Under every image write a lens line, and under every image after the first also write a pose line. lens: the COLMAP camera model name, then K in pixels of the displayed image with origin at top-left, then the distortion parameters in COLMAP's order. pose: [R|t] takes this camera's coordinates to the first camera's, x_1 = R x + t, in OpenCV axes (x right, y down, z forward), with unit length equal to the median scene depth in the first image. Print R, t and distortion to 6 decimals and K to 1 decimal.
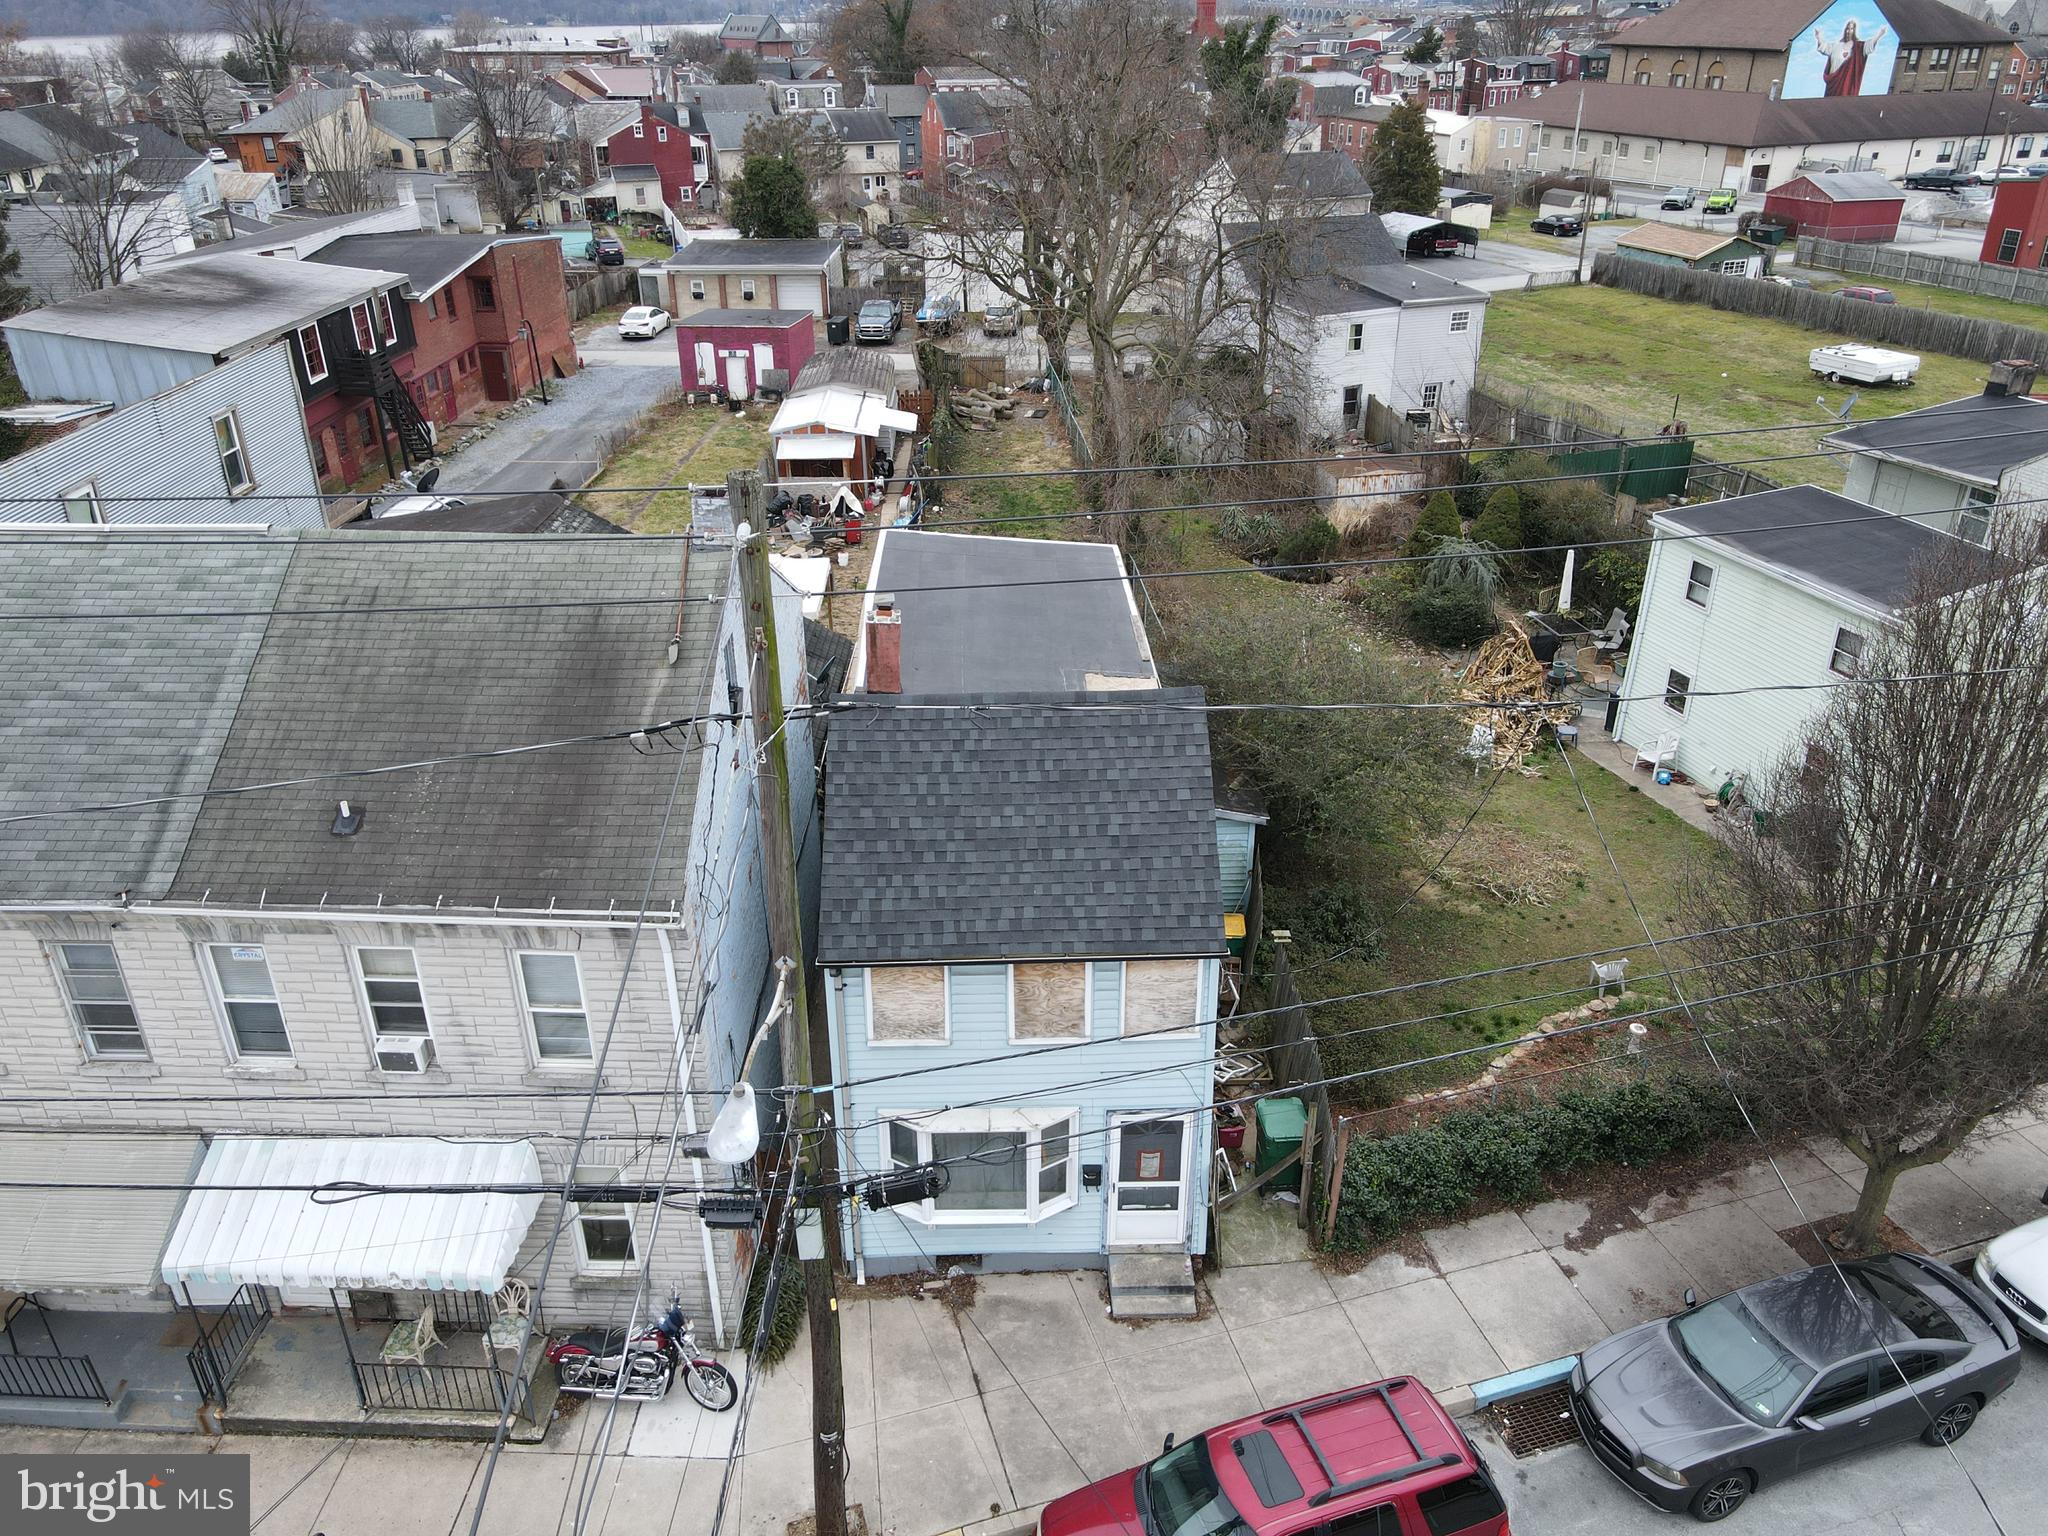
lens RADIAL K [[1495.5, 0, 1020.6], [0, 1495.5, 752.9], [0, 0, 1]] dist [0.013122, 0.005179]
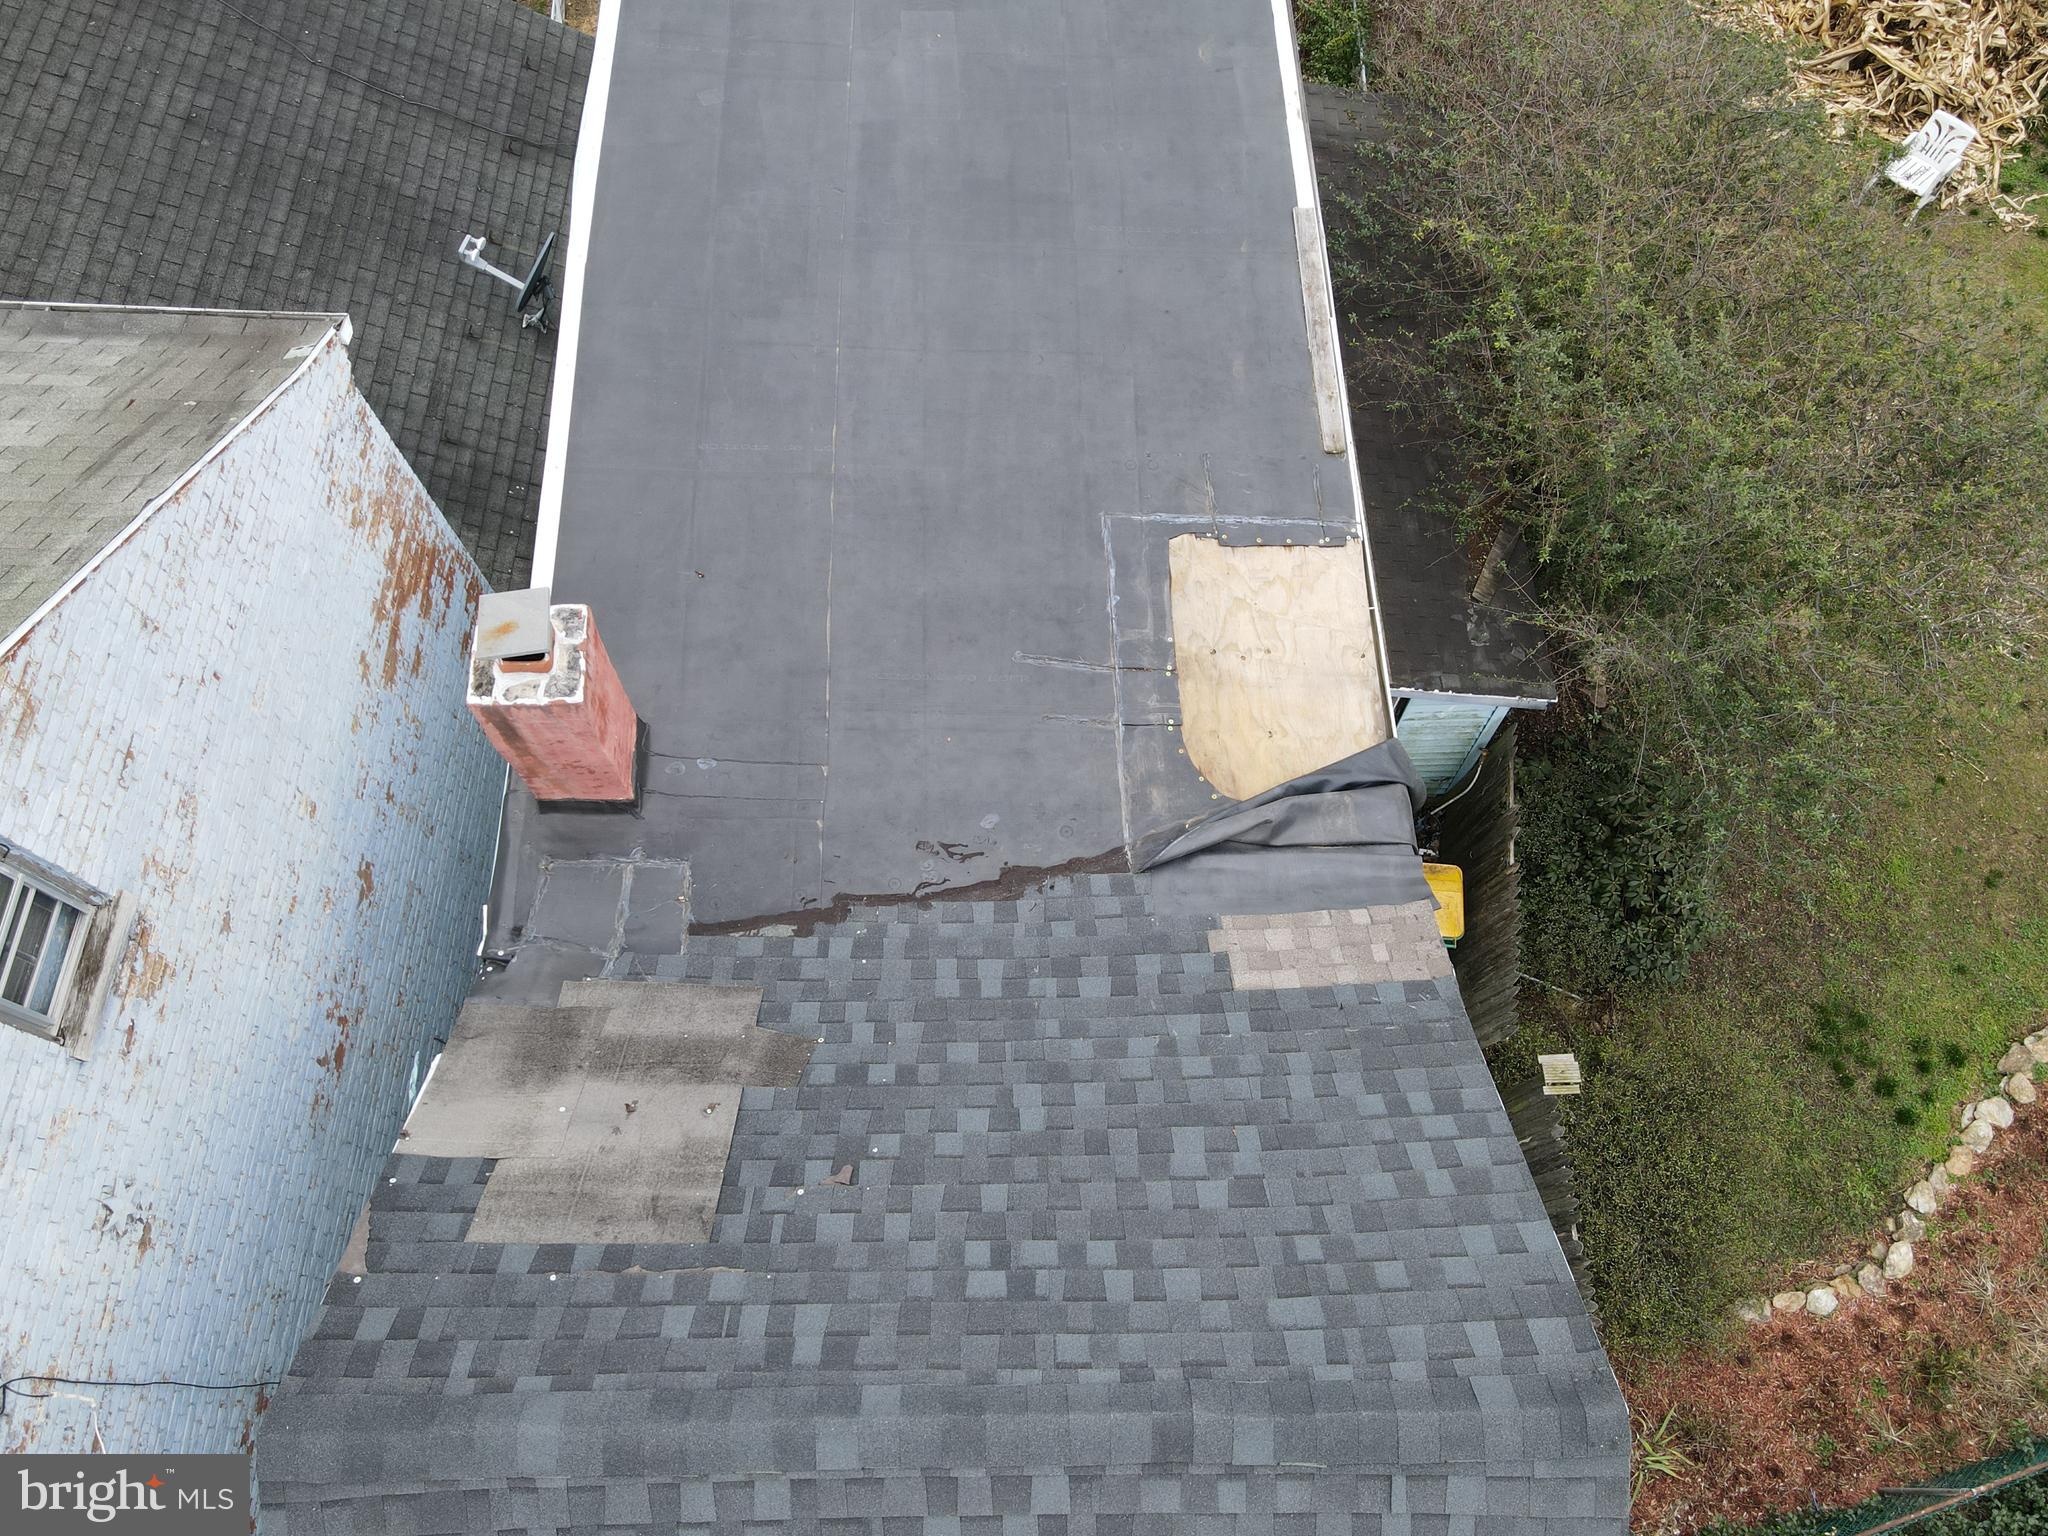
lens RADIAL K [[1495.5, 0, 1022.9], [0, 1495.5, 758.5], [0, 0, 1]] dist [0.013122, 0.005179]
pose [[0.999909, 0.005443, -0.012346, 0.014222], [0.003564, 0.775968, 0.630762, -0.286266], [0.013014, -0.630749, 0.775878, 0.806618]]
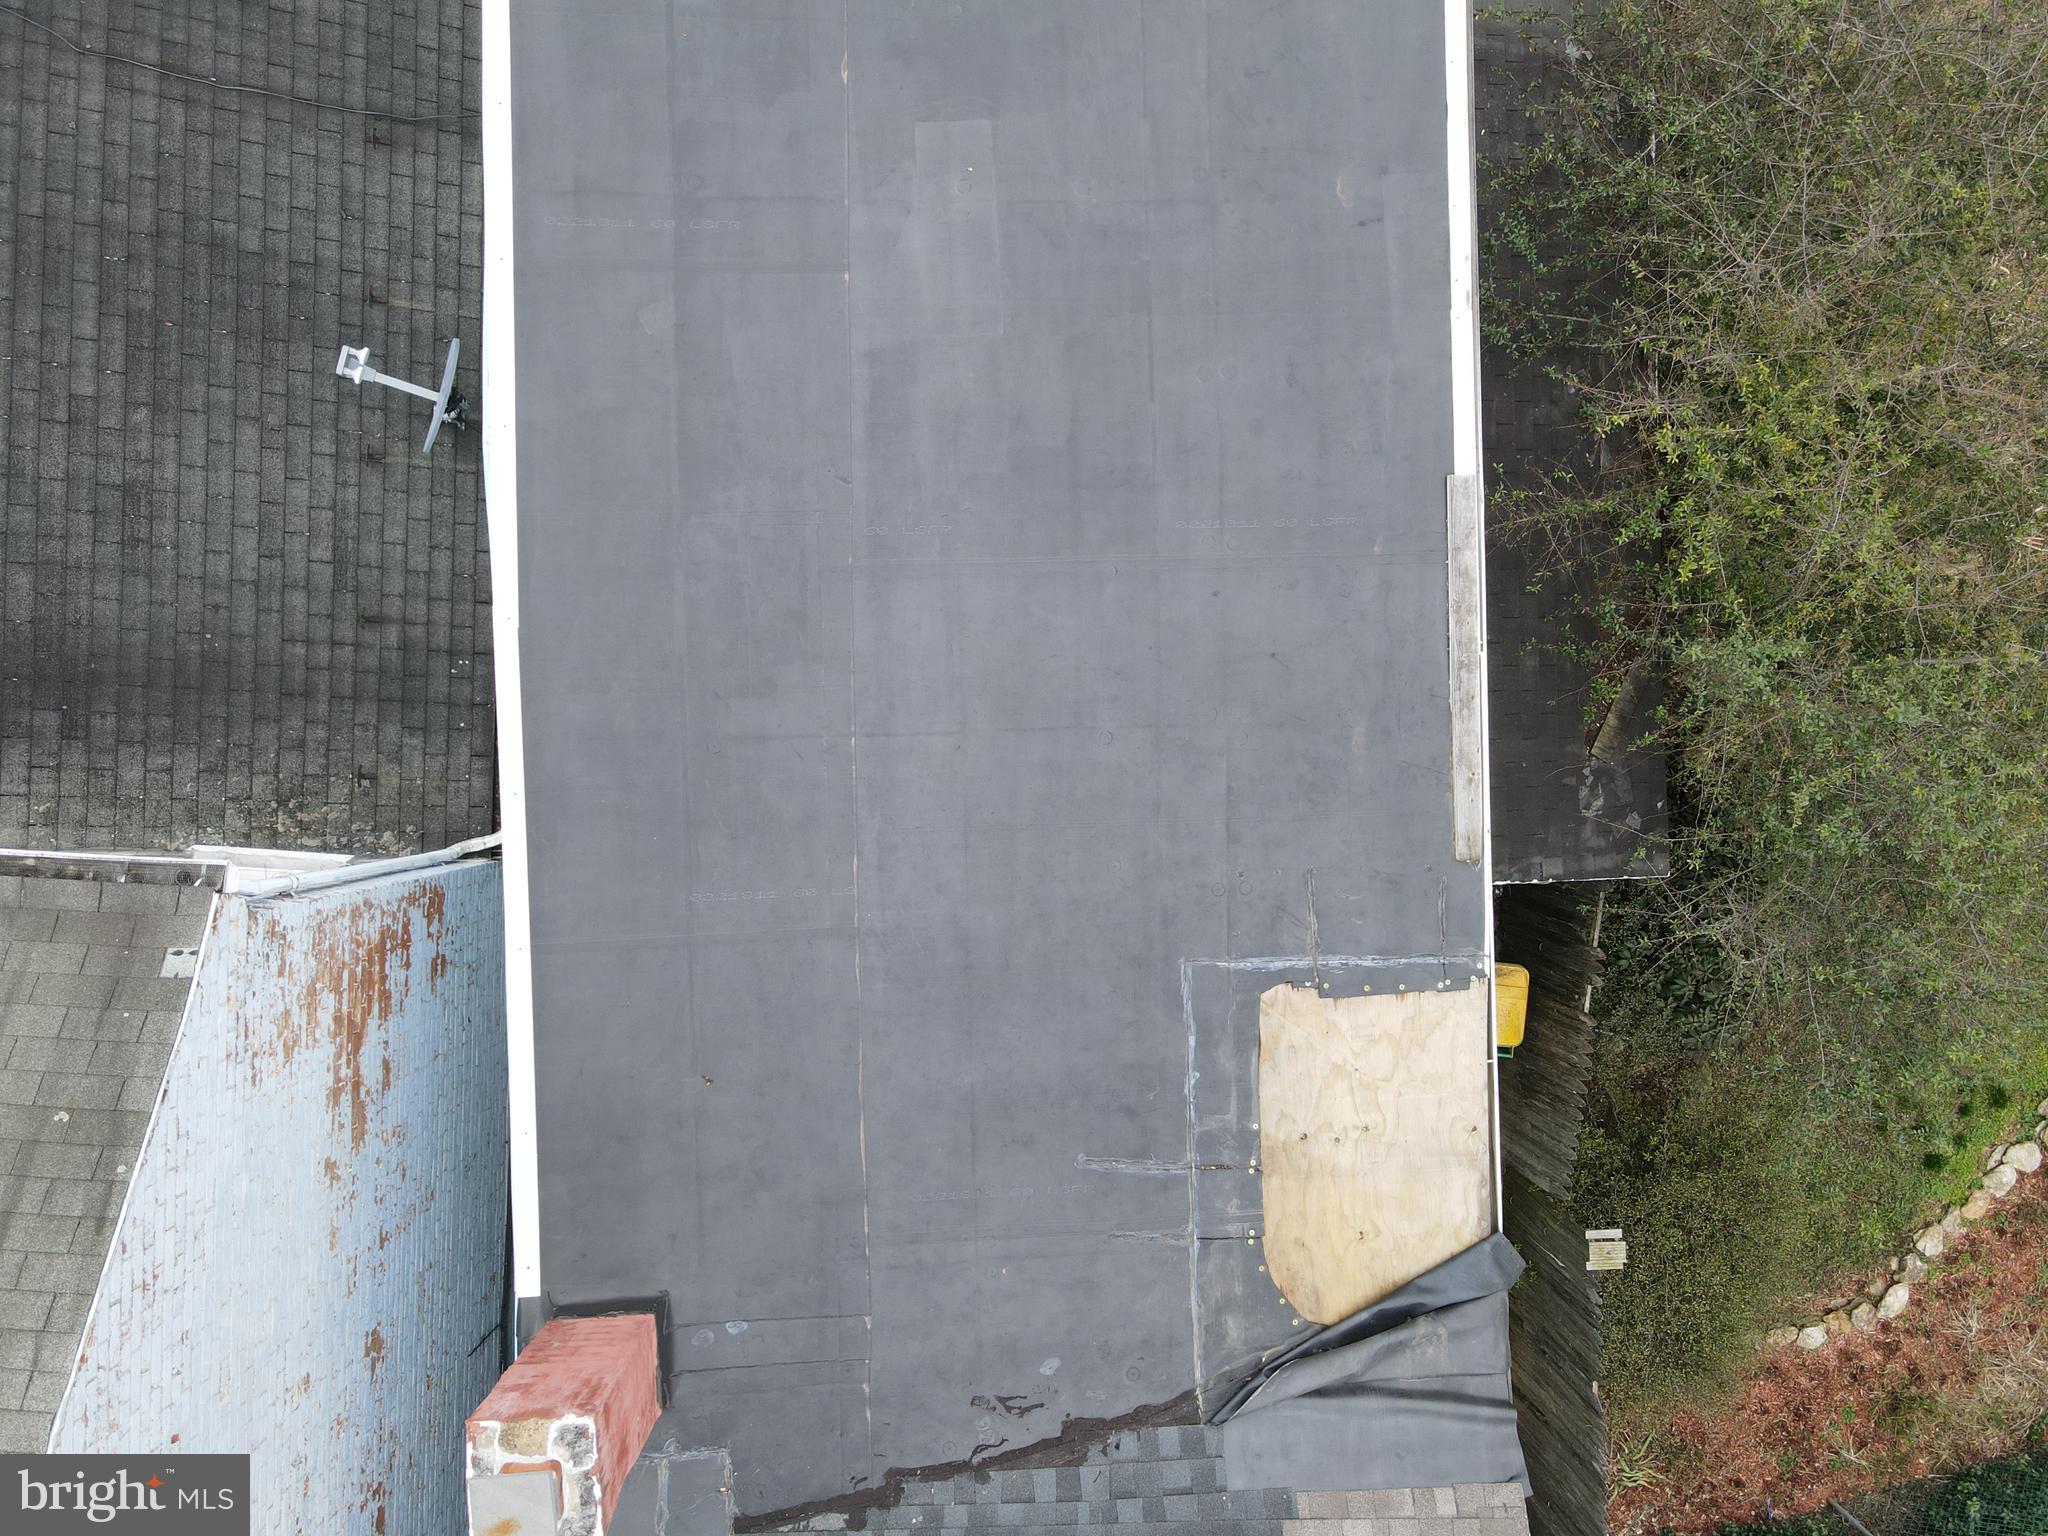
lens RADIAL K [[1495.5, 0, 1021.5], [0, 1495.5, 760.3], [0, 0, 1]] dist [0.013122, 0.005179]
pose [[0.999913, 0.012342, -0.004738, -0.006172], [-0.001233, 0.443943, 0.896054, -0.413316], [0.013163, -0.895970, 0.443919, 1.070964]]
